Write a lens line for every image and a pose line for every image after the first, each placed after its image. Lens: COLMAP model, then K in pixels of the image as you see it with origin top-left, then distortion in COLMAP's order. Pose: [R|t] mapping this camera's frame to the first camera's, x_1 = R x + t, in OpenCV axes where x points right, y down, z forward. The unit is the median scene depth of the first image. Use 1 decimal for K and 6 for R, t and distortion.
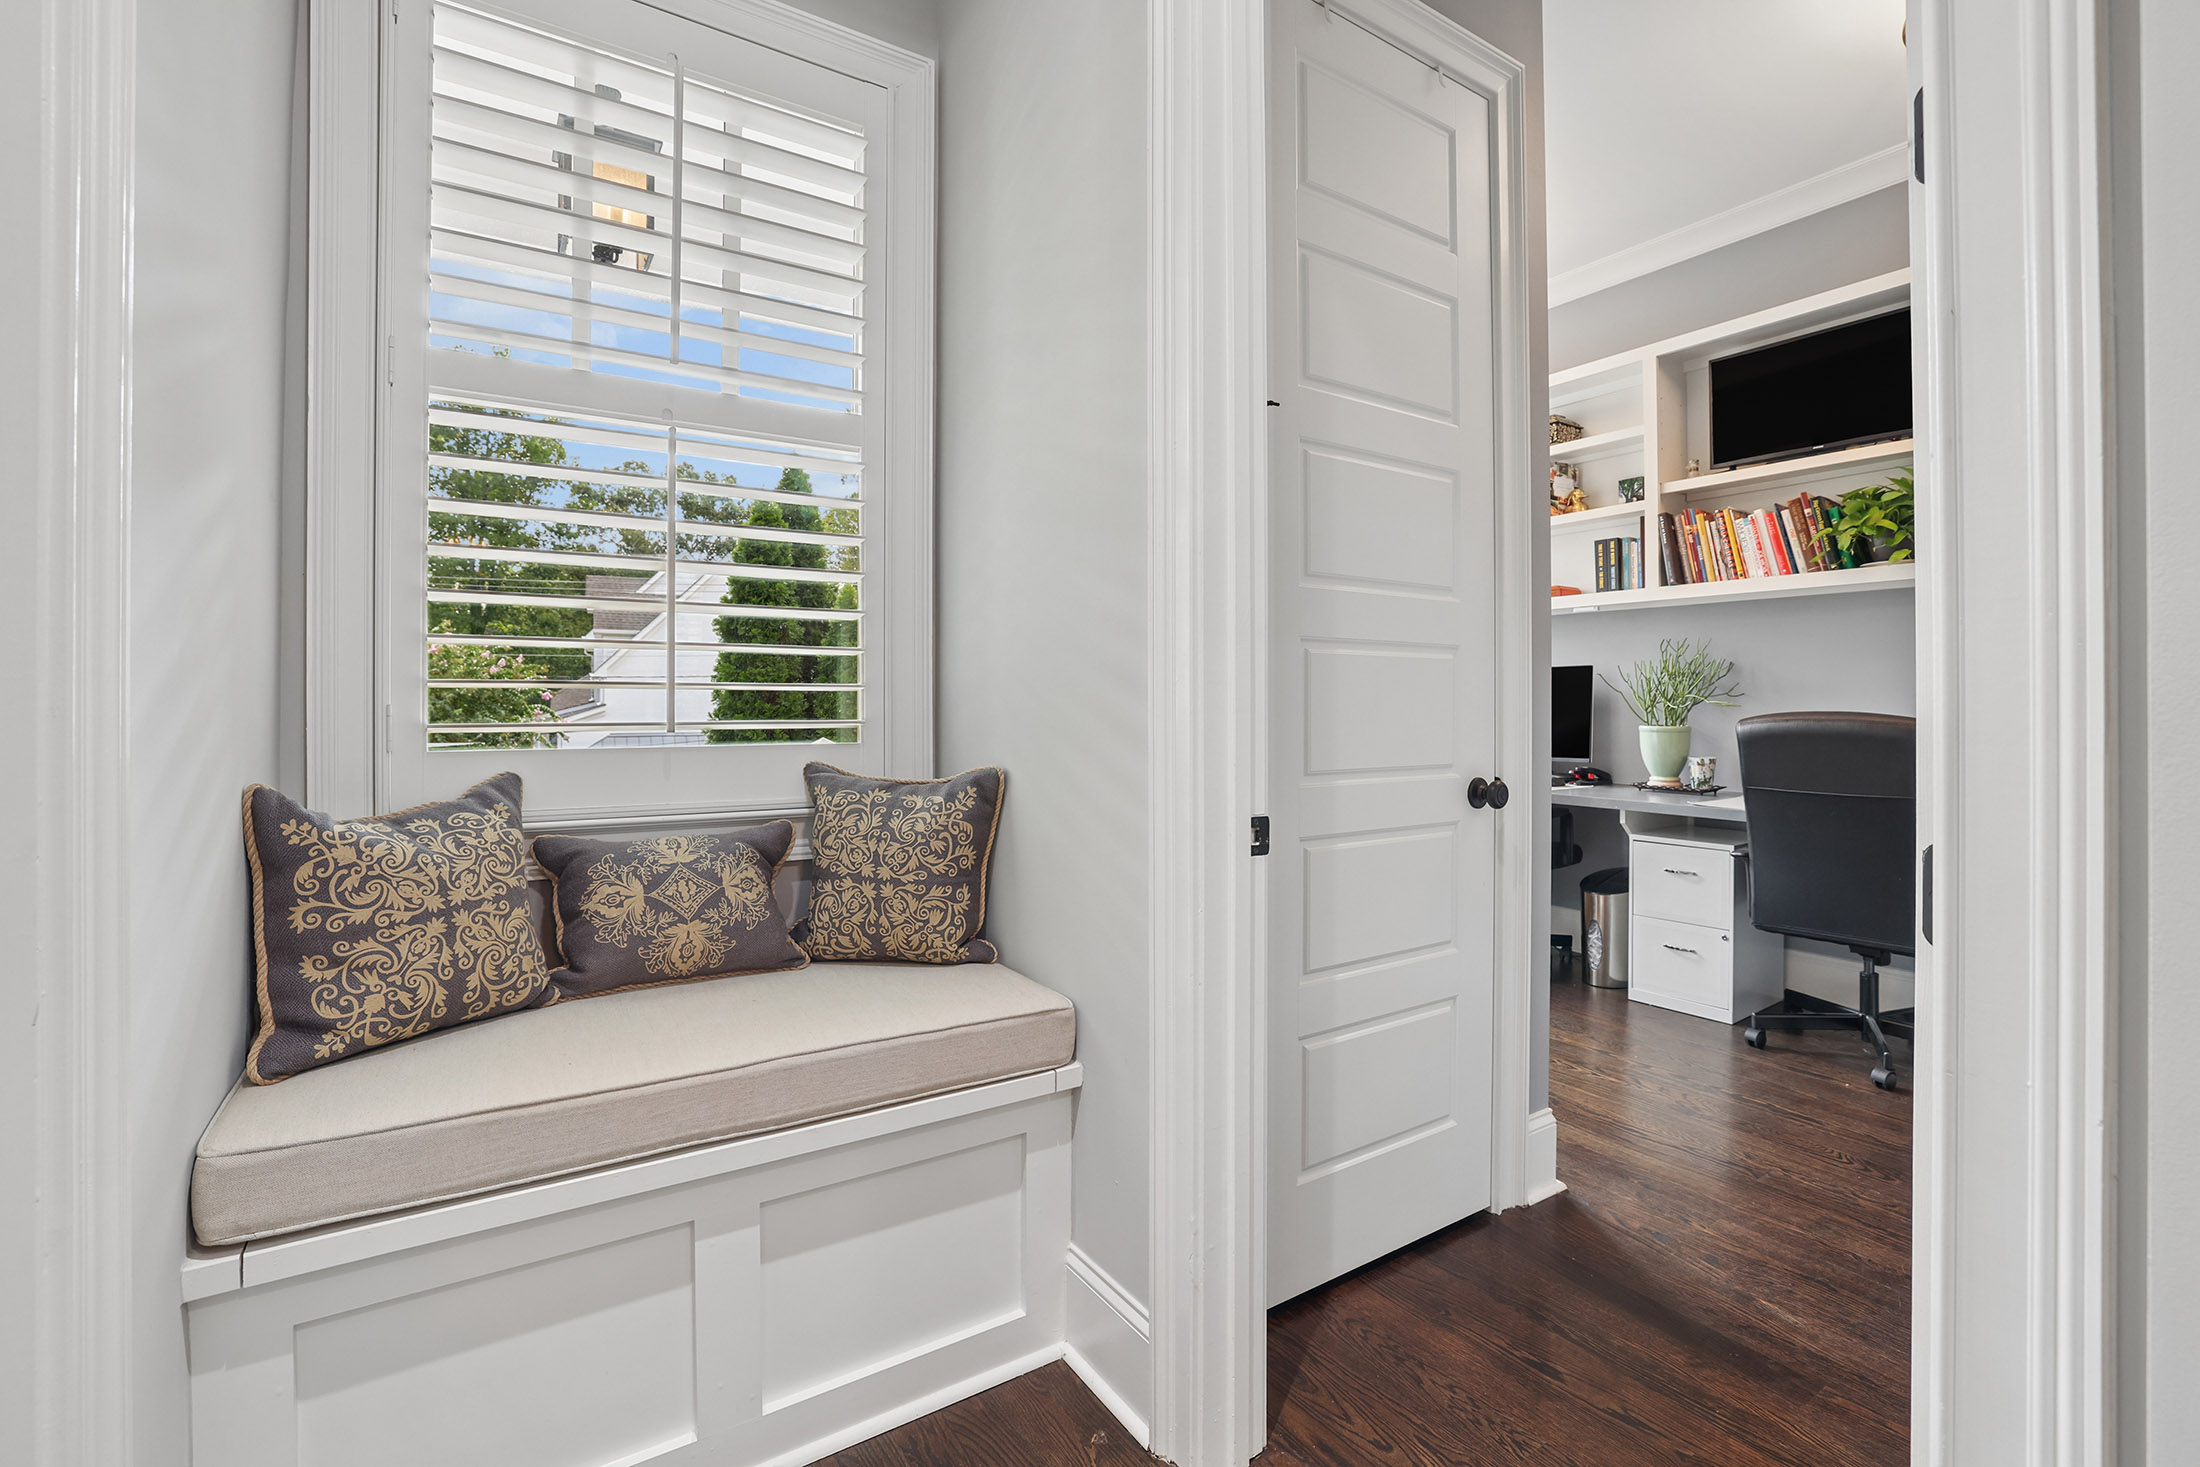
lens RADIAL K [[966.5, 0, 1148.9], [0, 966.5, 694.4], [0, 0, 1]] dist [-0.011072, 0.001273]
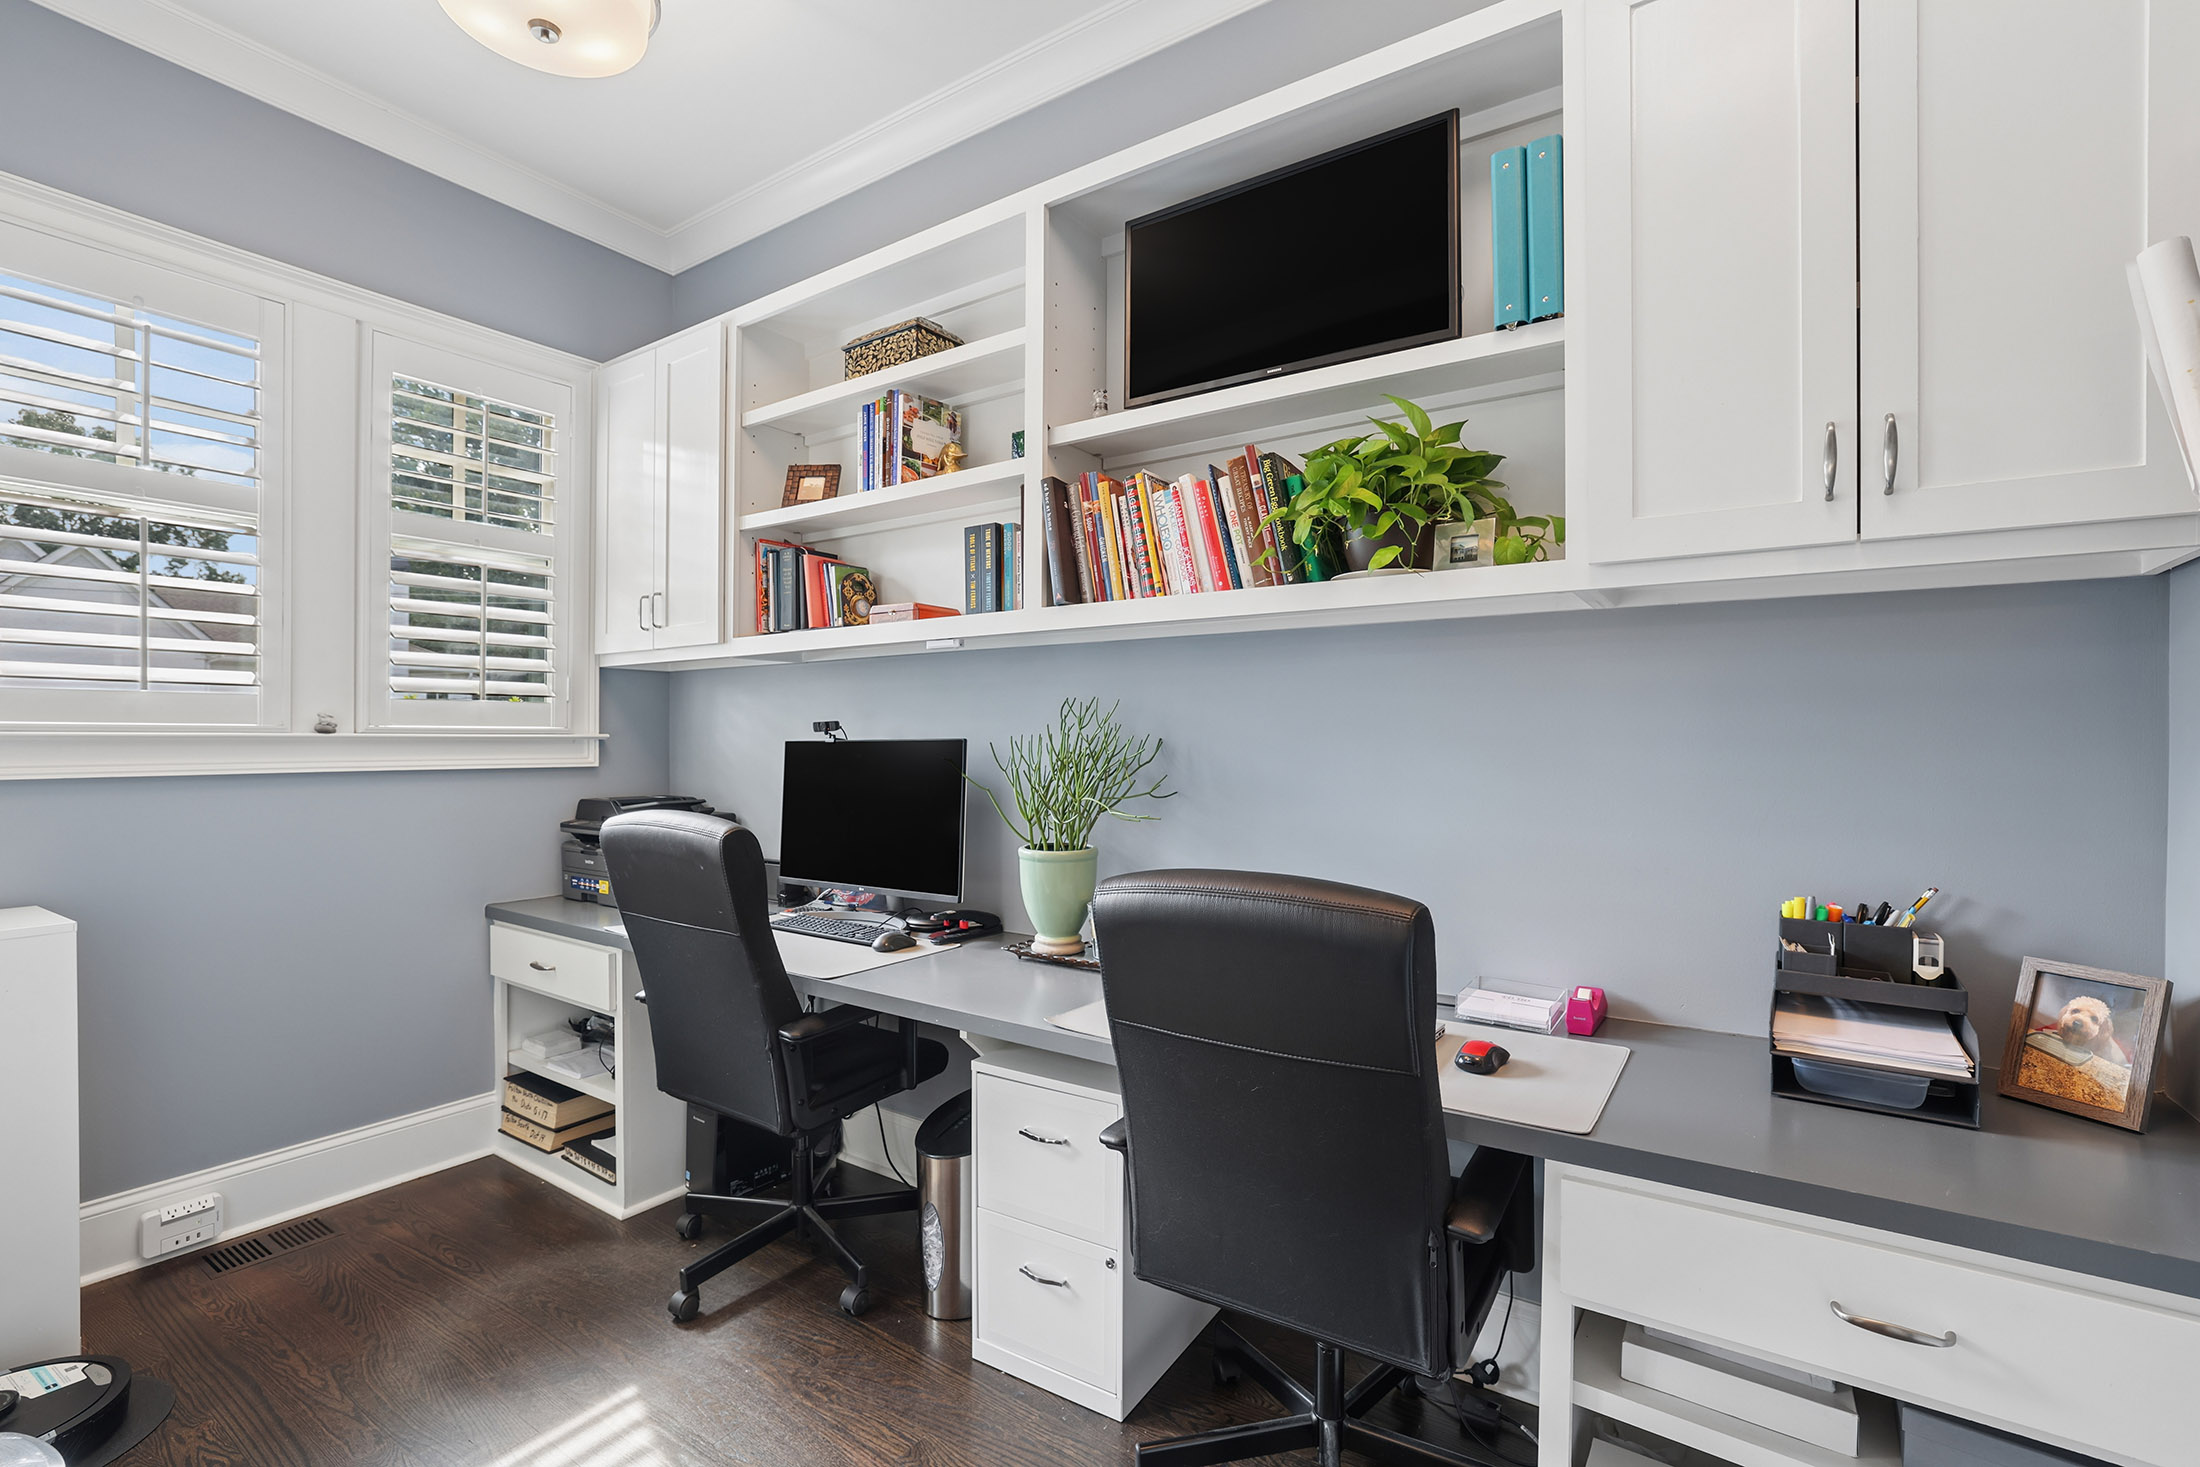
lens RADIAL K [[1003.7, 0, 1086.4], [0, 1003.7, 737.2], [0, 0, 1]] dist [-0.003573, 0.000127]
pose [[0.944756, 0.003438, 0.327755, 0.371431], [-0.004751, 0.999984, 0.003207, -0.037499], [-0.327739, -0.004587, 0.944757, 0.442754]]
